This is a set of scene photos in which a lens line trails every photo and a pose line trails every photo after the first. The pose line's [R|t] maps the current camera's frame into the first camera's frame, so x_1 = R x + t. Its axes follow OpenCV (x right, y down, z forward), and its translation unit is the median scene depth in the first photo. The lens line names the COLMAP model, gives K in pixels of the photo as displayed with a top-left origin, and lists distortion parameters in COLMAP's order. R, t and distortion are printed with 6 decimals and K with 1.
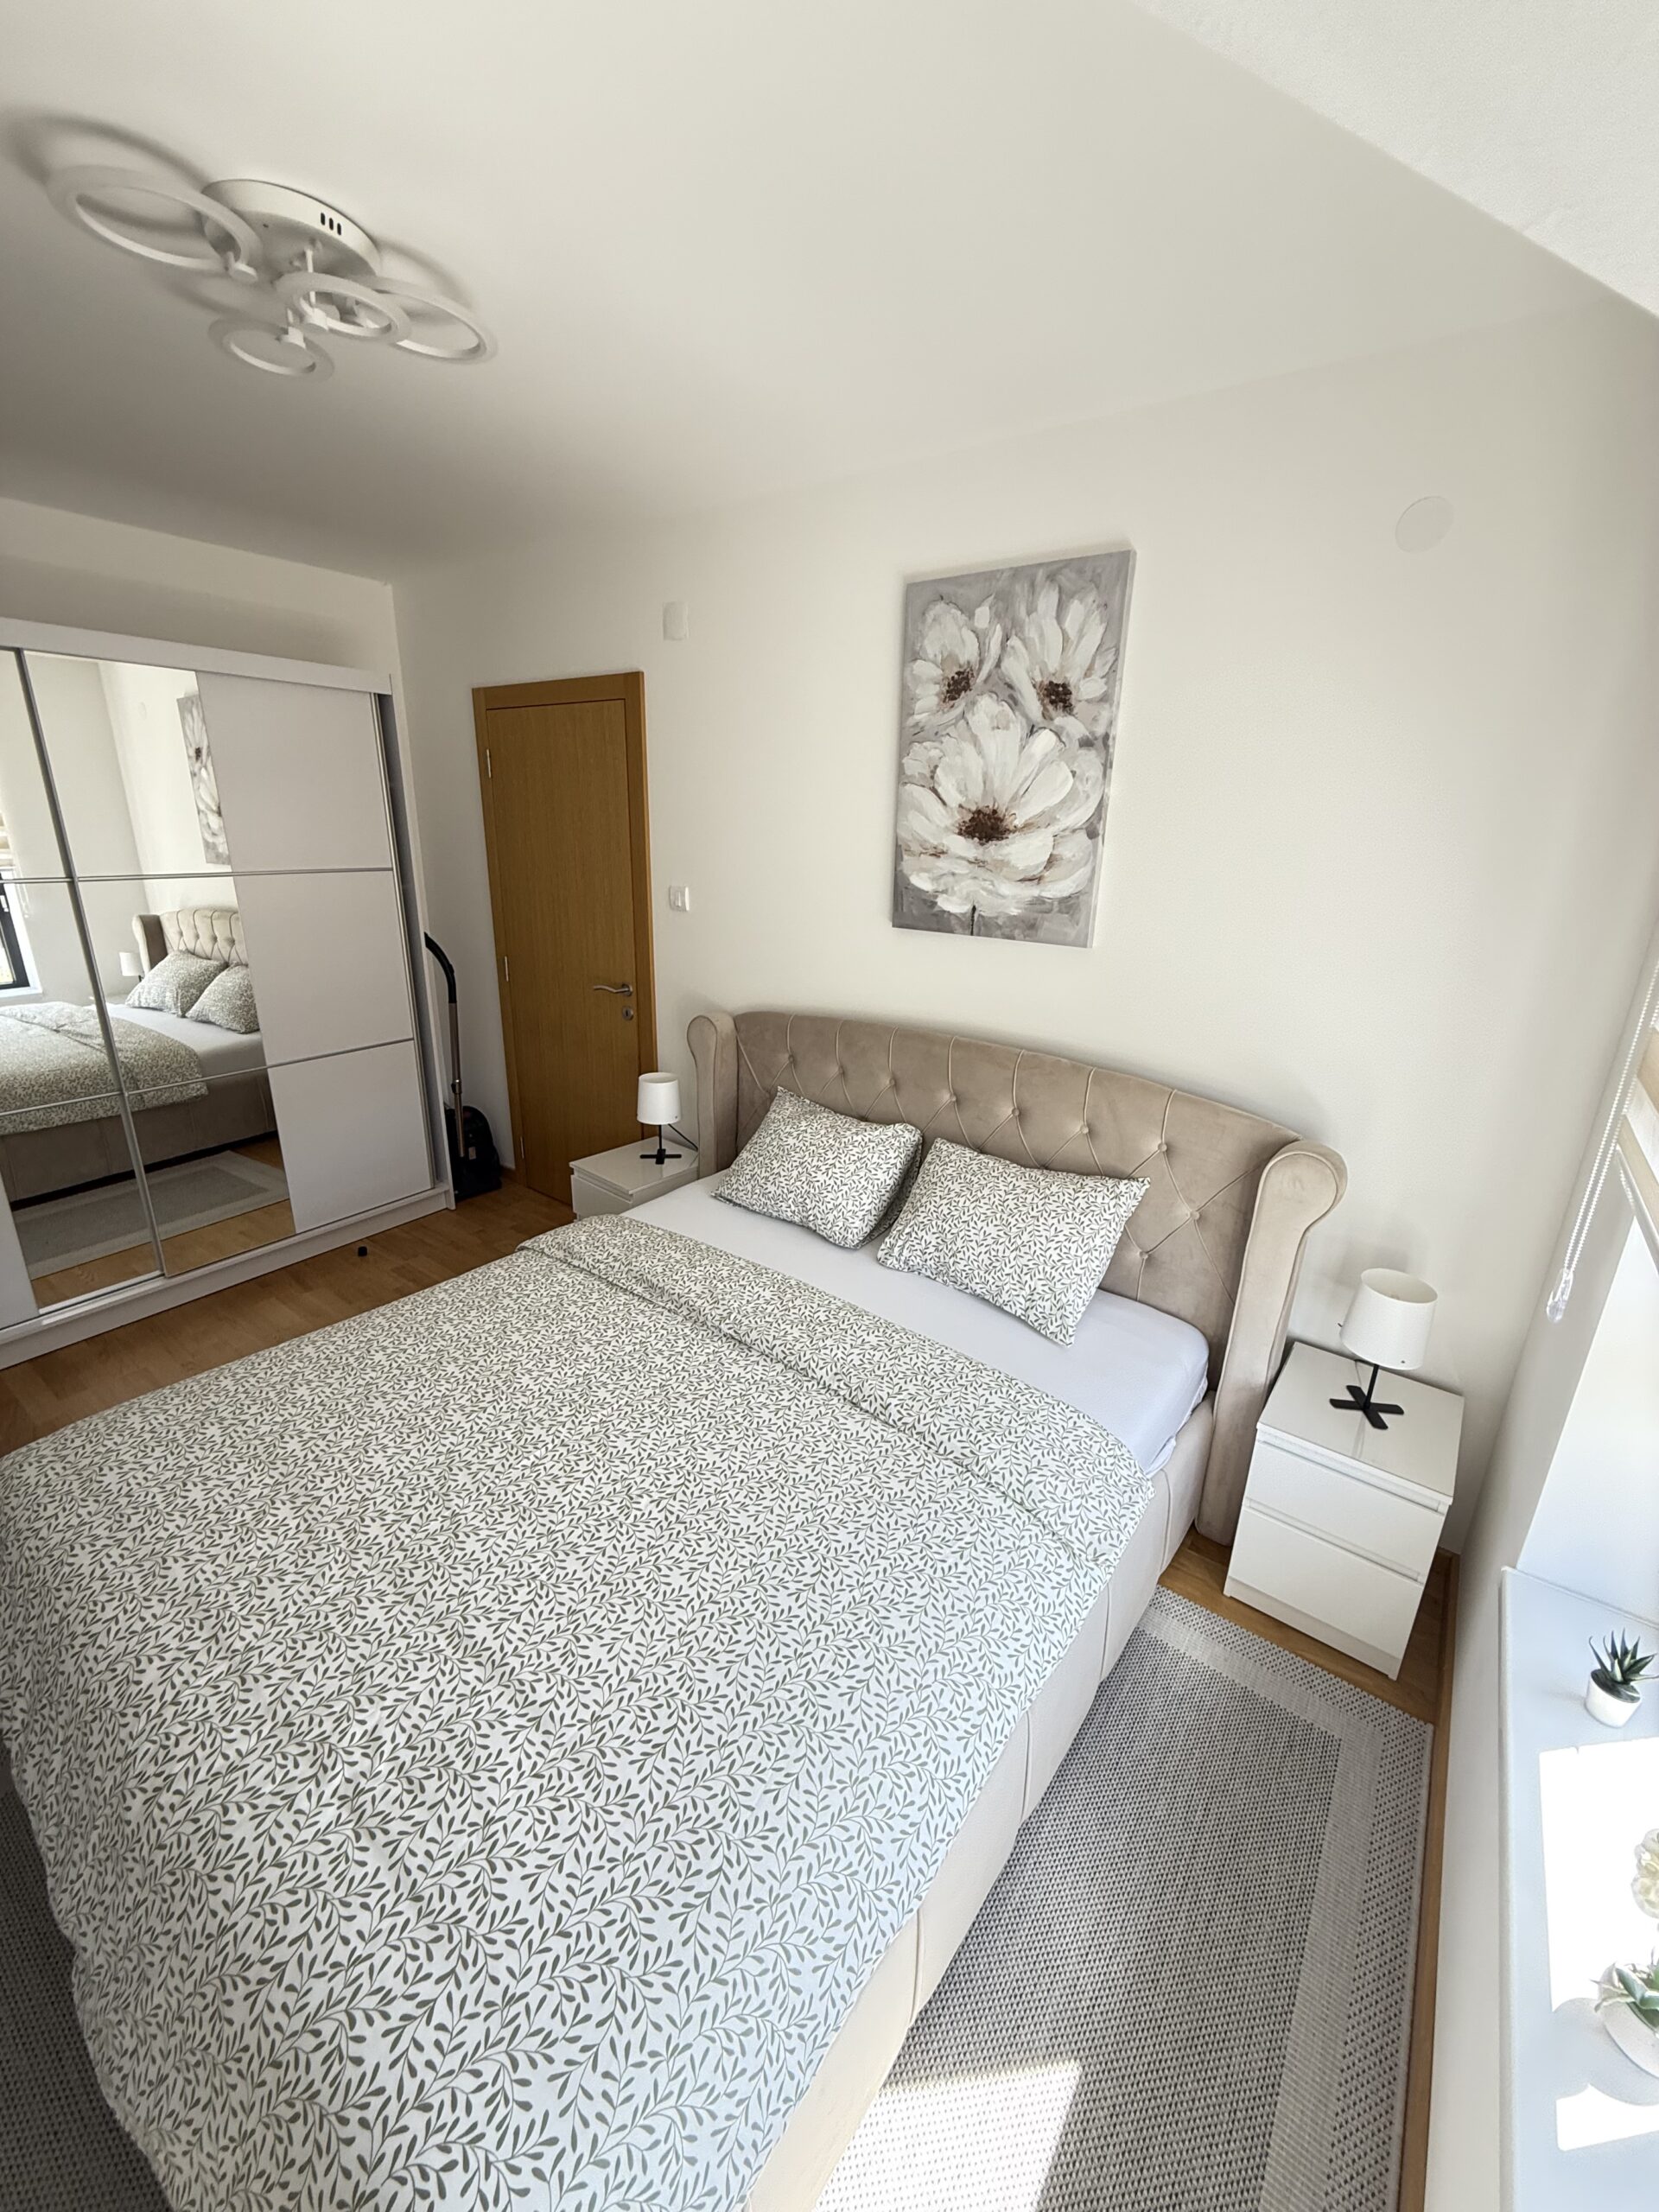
lens RADIAL K [[884.1, 0, 834.4], [0, 884.1, 1100.4], [0, 0, 1]] dist [-0.000509, 0.000617]
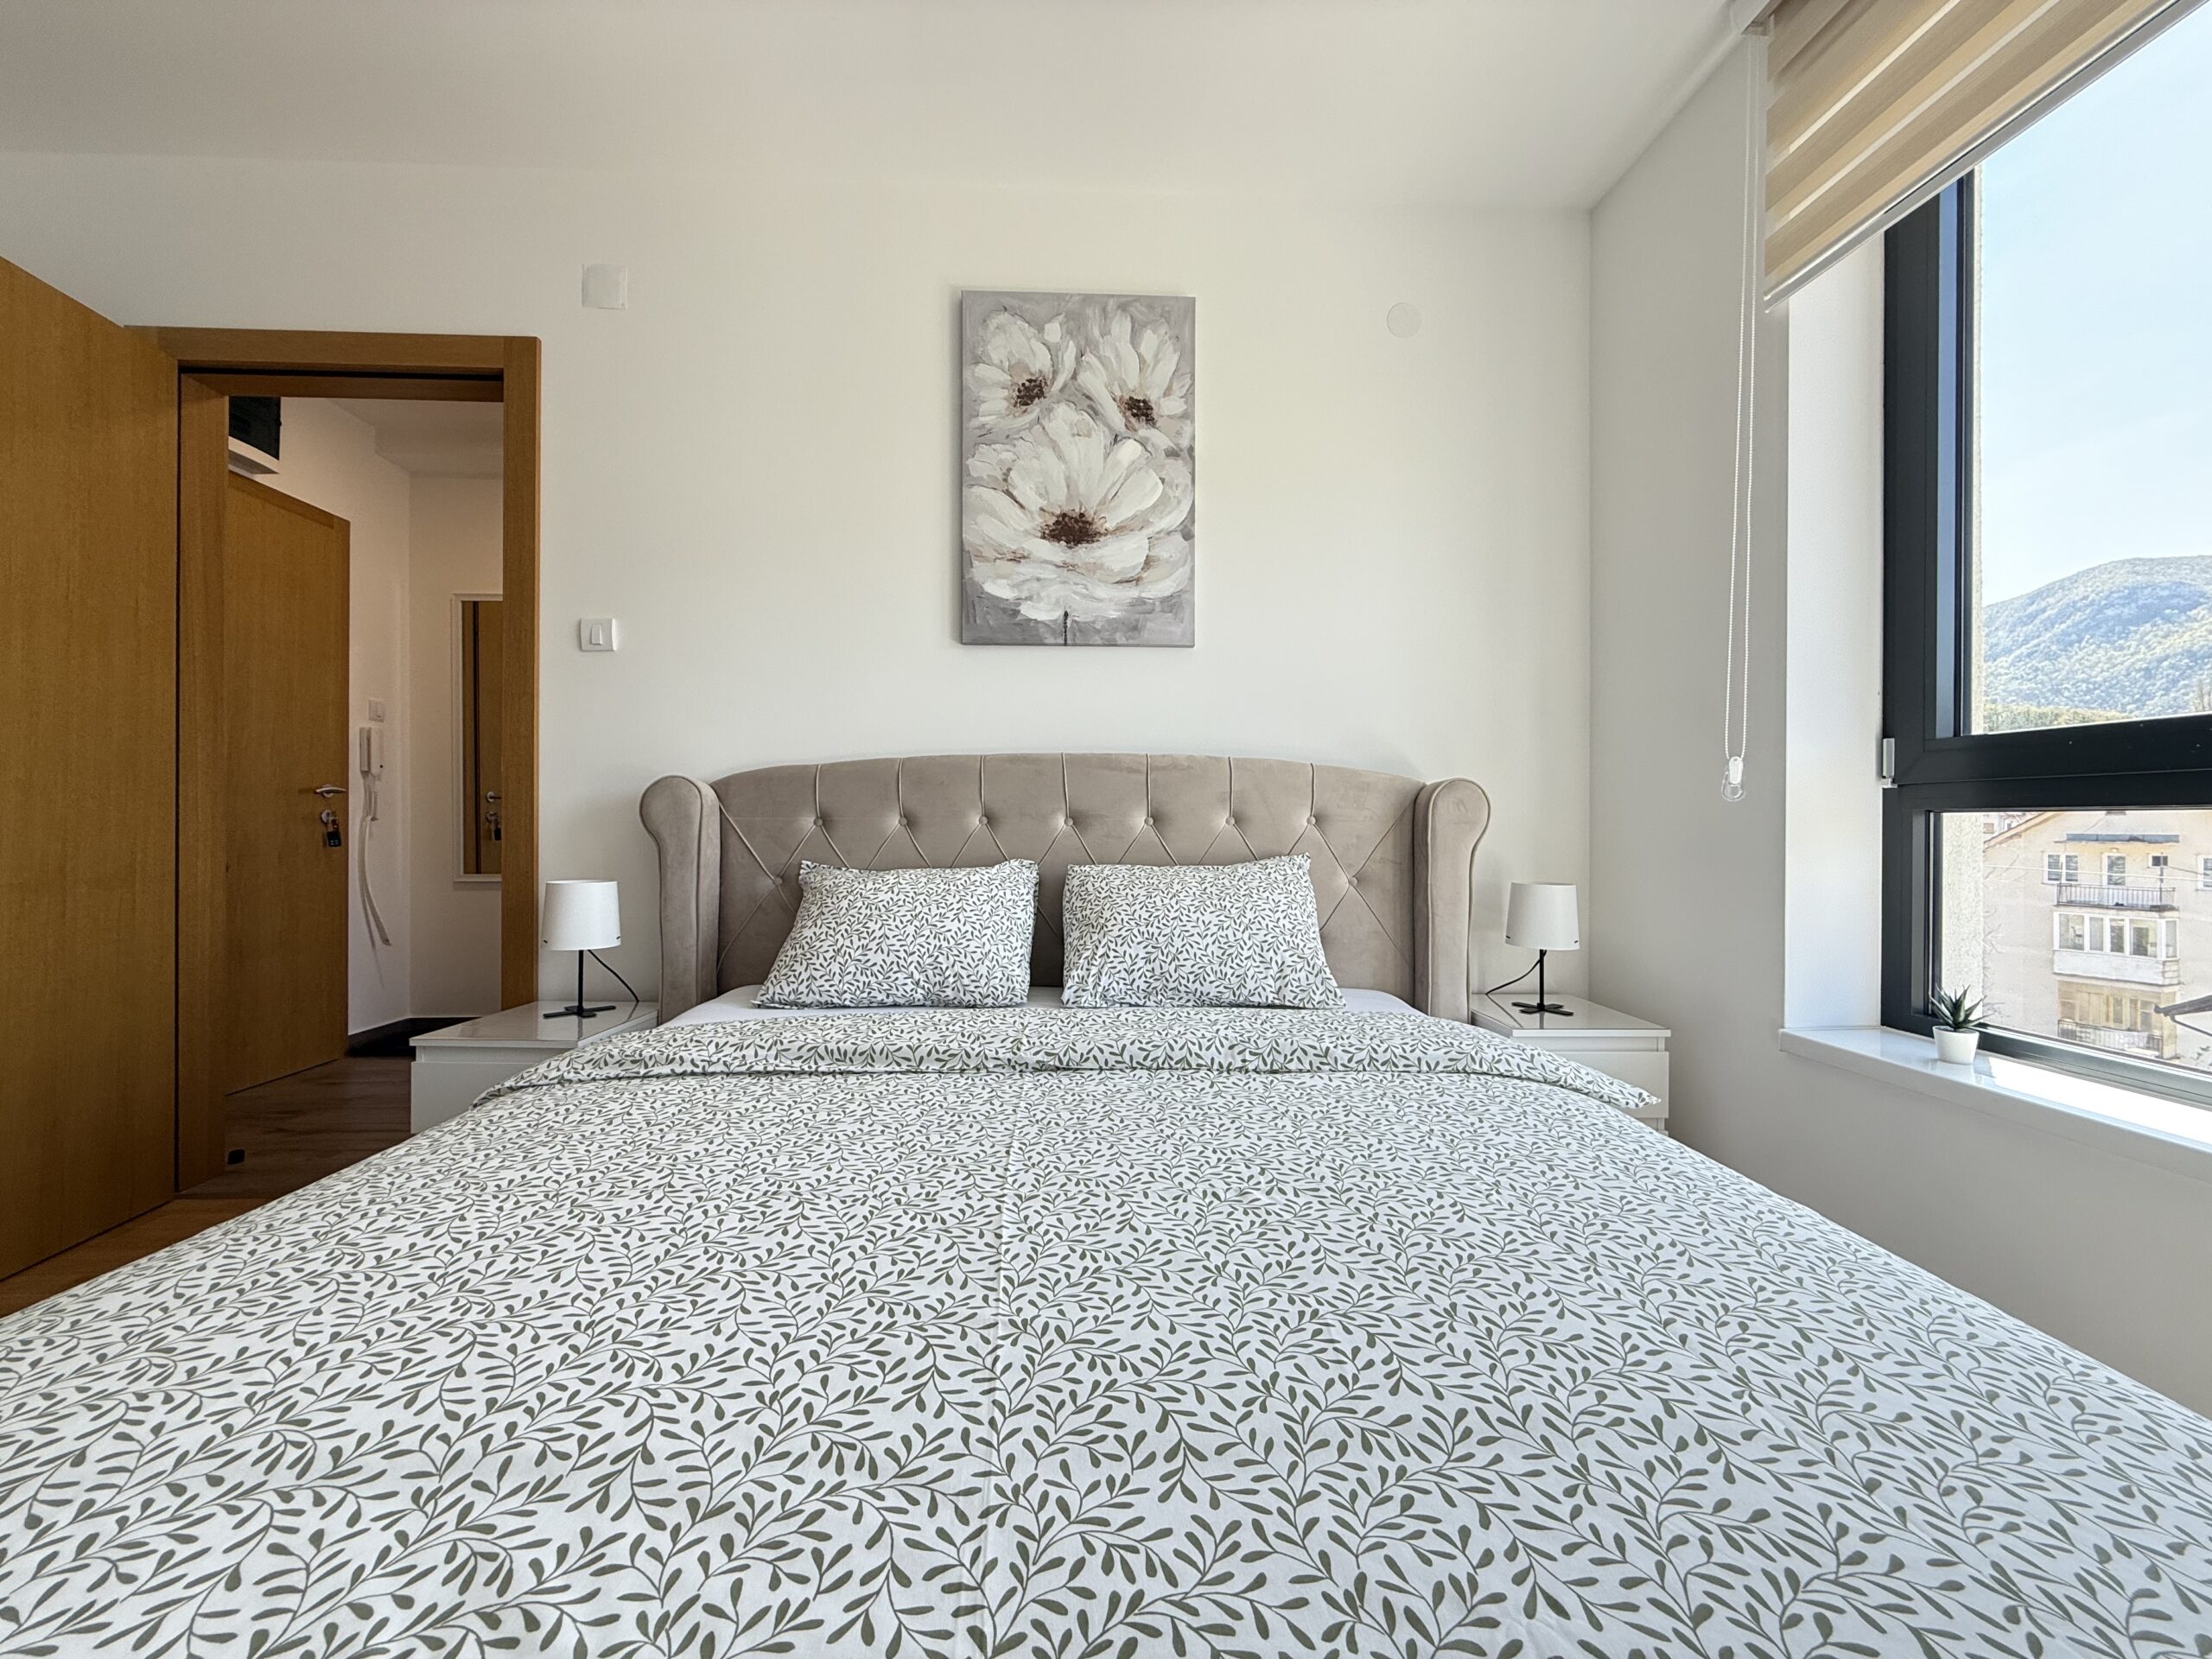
lens RADIAL K [[884.1, 0, 1096.8], [0, 884.1, 827.7], [0, 0, 1]] dist [-0.000509, 0.000617]
pose [[0.776006, -0.021509, 0.630359, -0.427887], [0.210381, 0.951010, -0.226540, 0.223841], [-0.594604, 0.308412, 0.742514, 0.379760]]
